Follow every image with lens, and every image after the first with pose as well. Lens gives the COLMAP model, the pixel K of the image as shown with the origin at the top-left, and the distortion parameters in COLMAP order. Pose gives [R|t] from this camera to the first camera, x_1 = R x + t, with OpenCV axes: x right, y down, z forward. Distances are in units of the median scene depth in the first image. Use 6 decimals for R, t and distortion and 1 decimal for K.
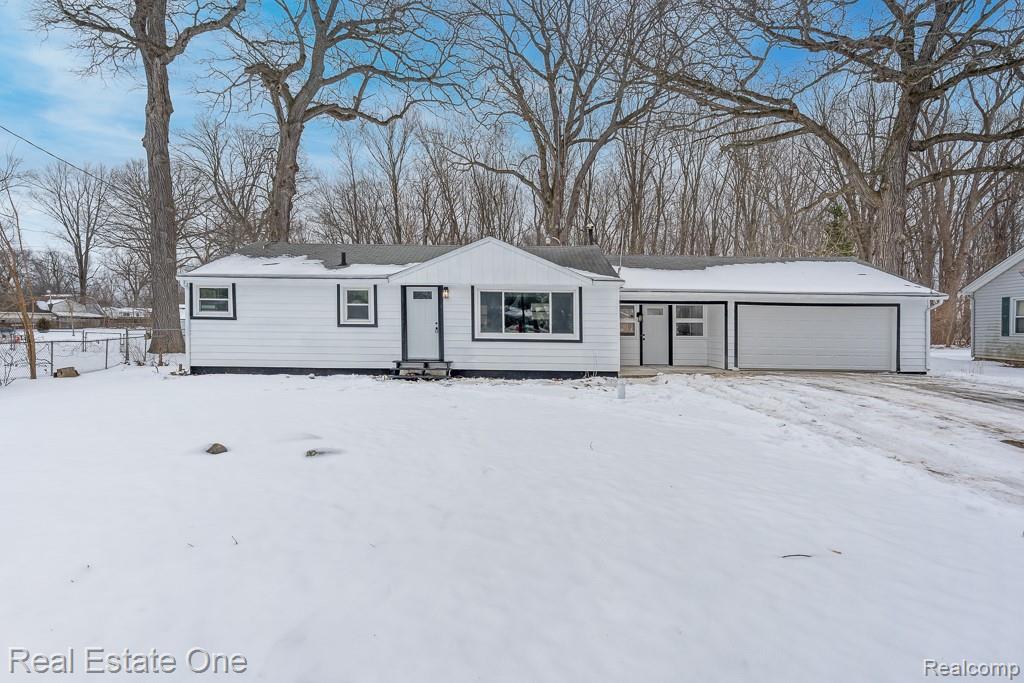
lens RADIAL K [[469.0, 0, 512.2], [0, 469.0, 347.2], [0, 0, 1]] dist [-0.000688, -0.000547]
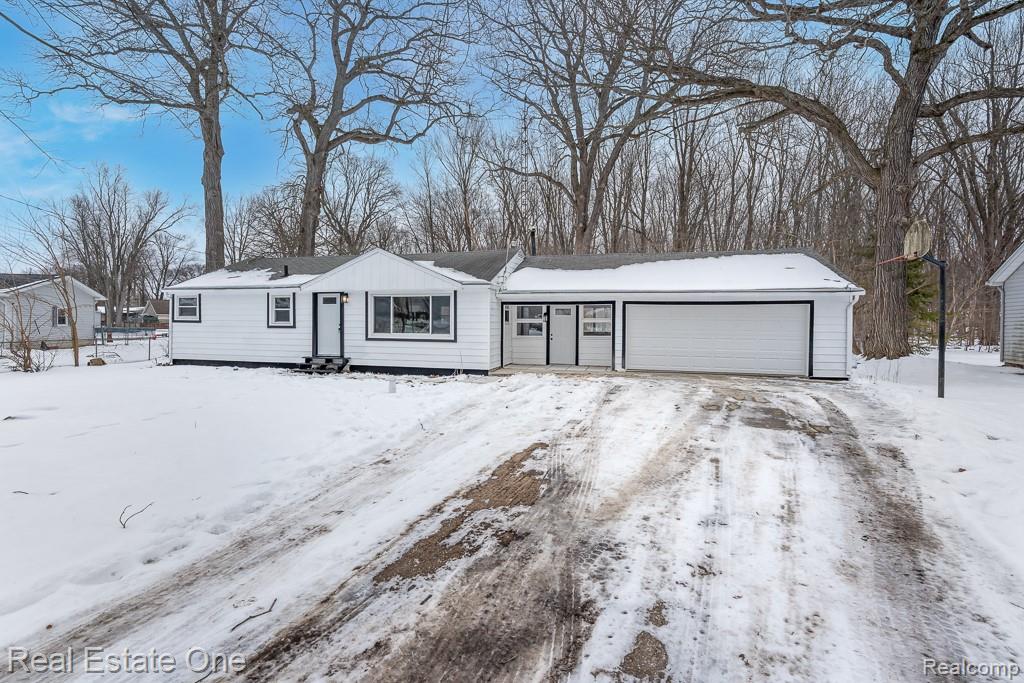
lens RADIAL K [[469.0, 0, 509.4], [0, 469.0, 340.0], [0, 0, 1]] dist [-0.000688, -0.000547]
pose [[0.967099, 0.004529, -0.254359, 0.533769], [-0.007072, 0.999934, -0.009081, -0.005896], [0.254301, 0.010581, 0.967067, -0.007932]]
